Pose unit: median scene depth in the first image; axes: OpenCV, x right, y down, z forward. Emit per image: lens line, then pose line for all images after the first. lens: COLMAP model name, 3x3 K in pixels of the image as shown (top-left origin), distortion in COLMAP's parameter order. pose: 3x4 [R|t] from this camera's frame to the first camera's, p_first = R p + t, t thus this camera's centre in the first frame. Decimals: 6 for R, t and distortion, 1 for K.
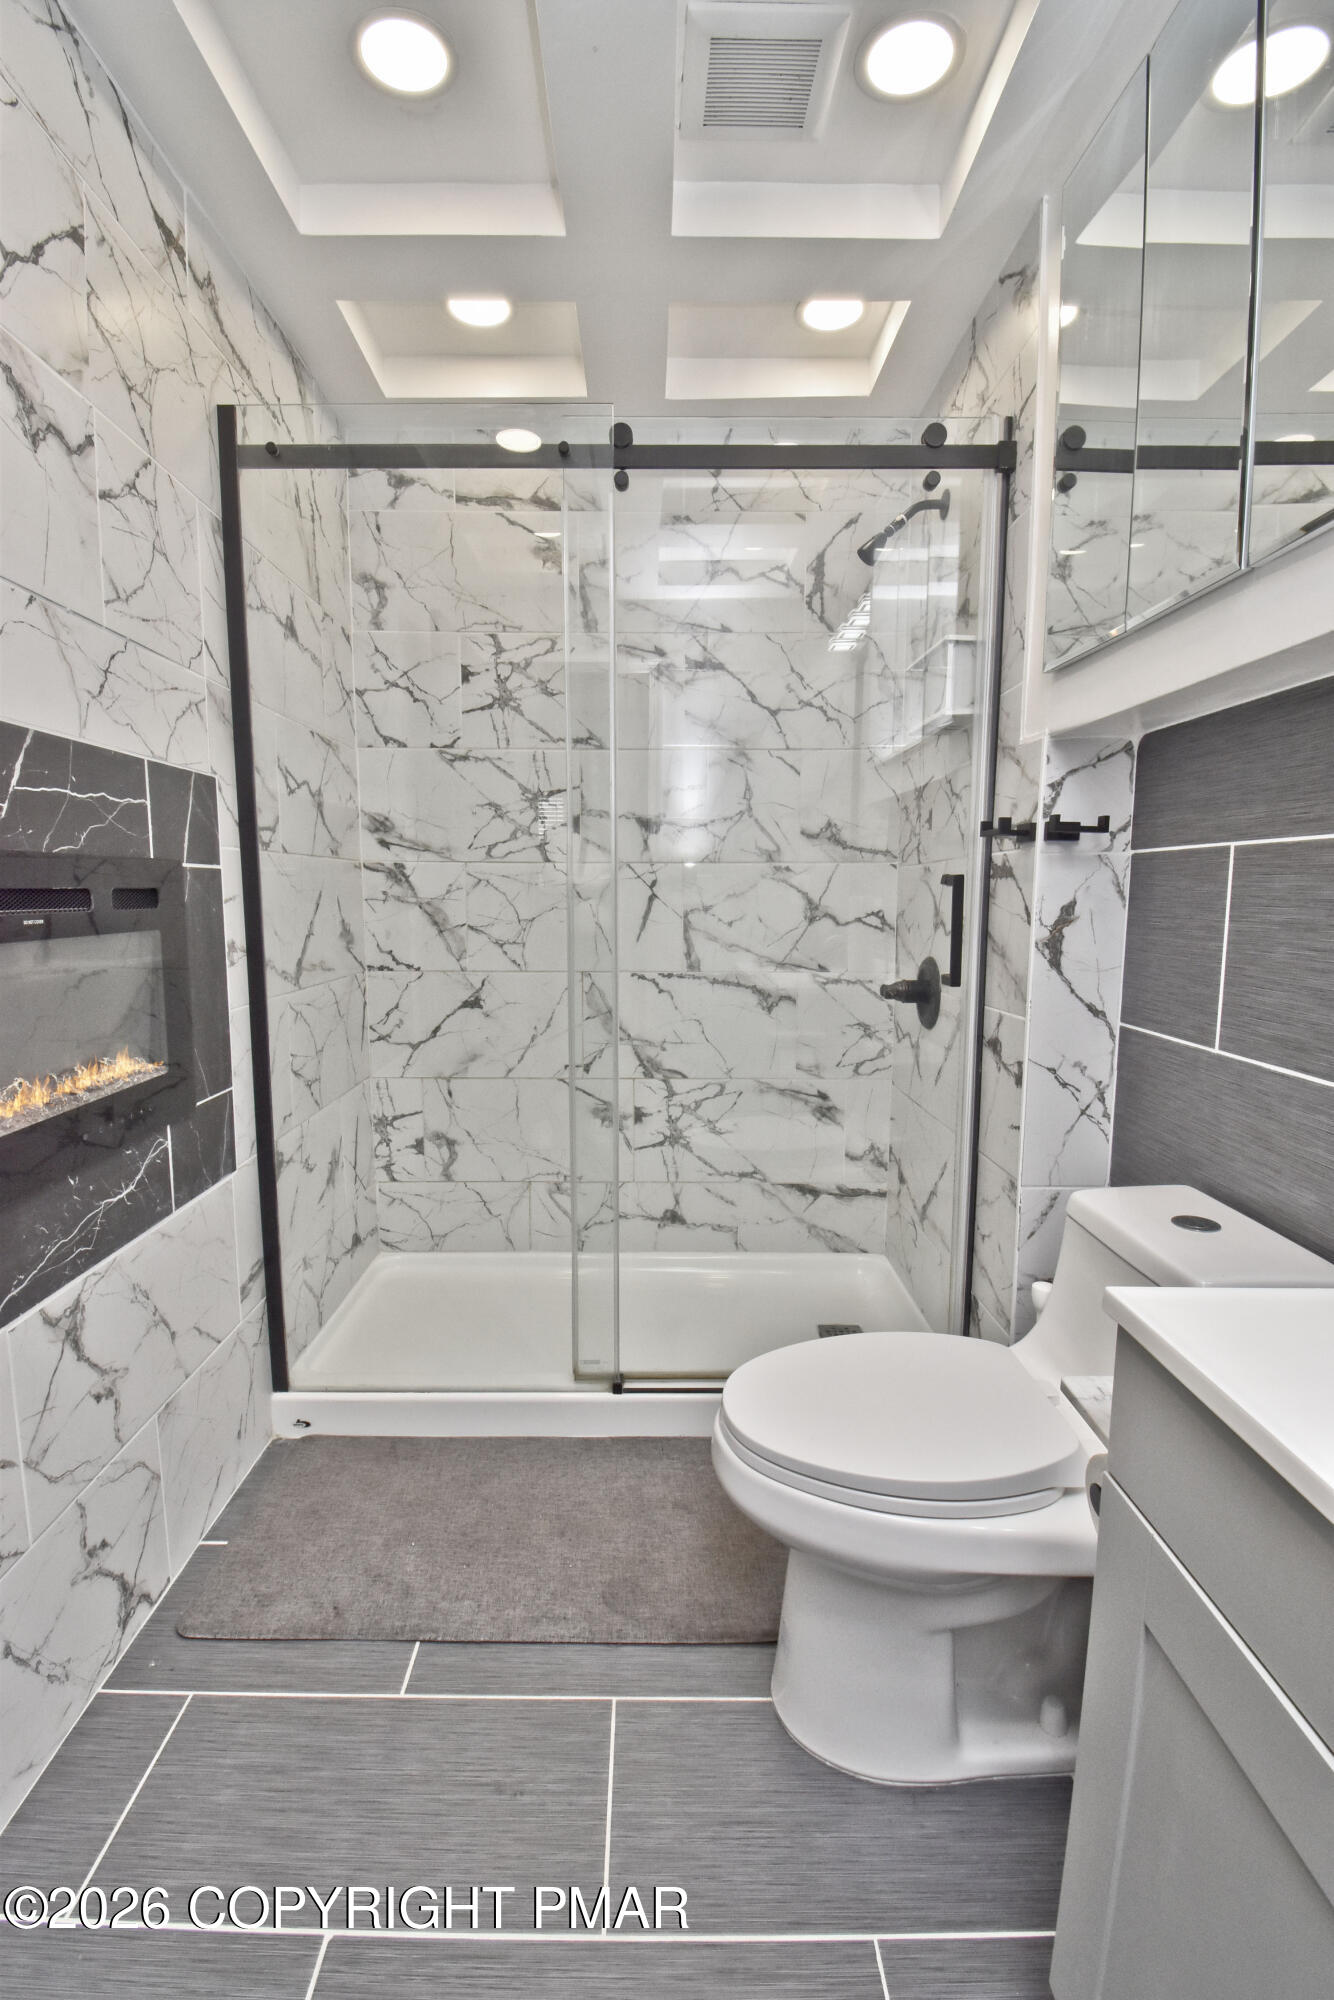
lens RADIAL K [[896.3, 0, 667.0], [0, 896.3, 1000.0], [0, 0, 1]] dist [0.025569, -0.028302]
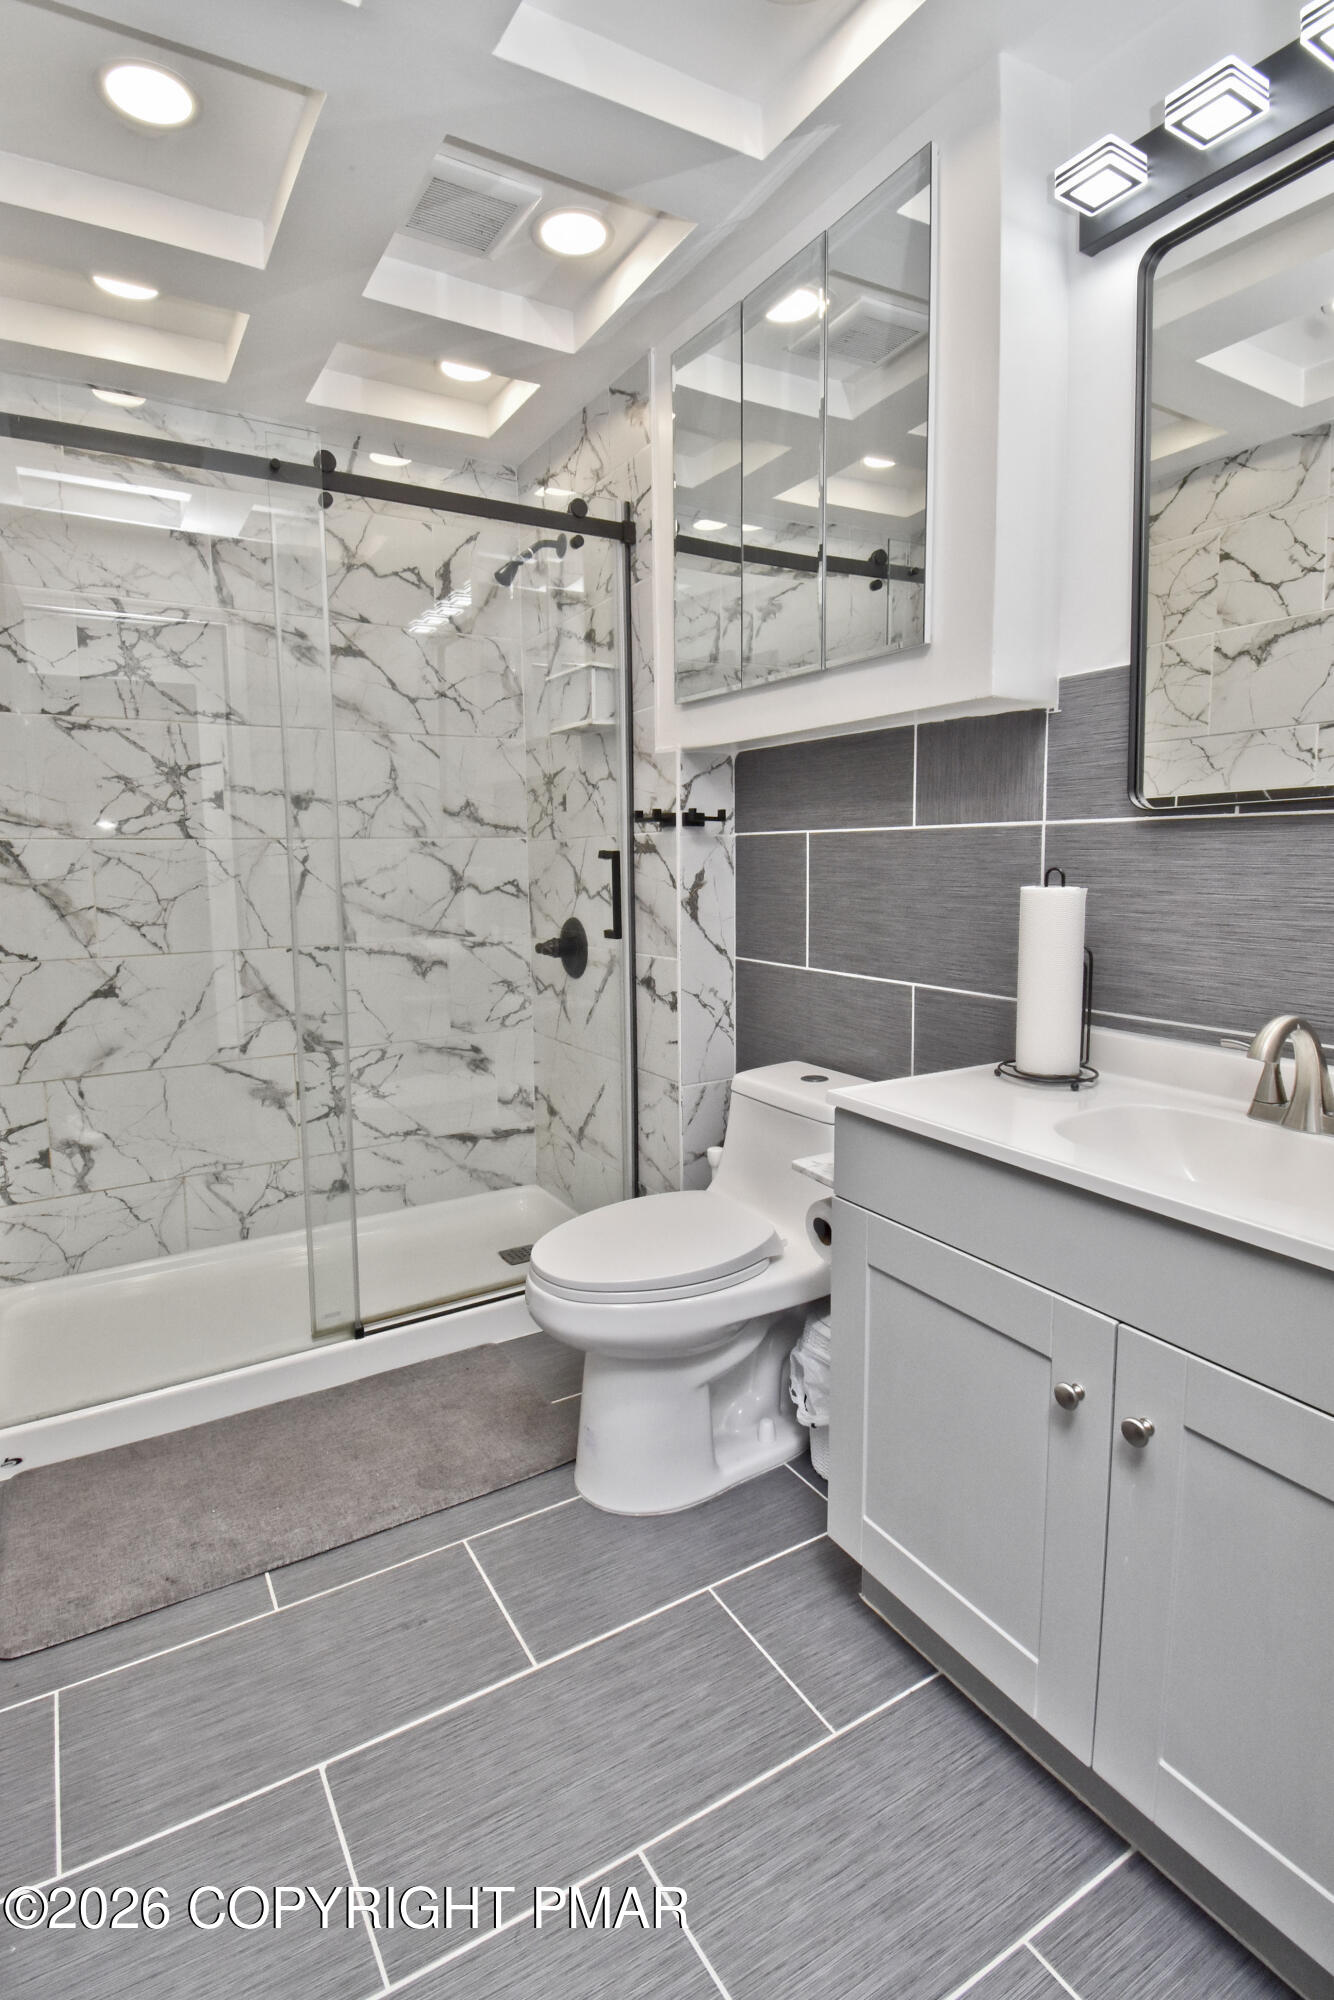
lens RADIAL K [[991.6, 0, 669.8], [0, 991.6, 952.8], [0, 0, 1]] dist [0.033068, -0.036503]
pose [[0.852730, -0.065411, 0.518240, -0.271139], [0.076600, 0.997062, -0.000194, 0.008272], [-0.516704, 0.039863, 0.855235, -0.183570]]
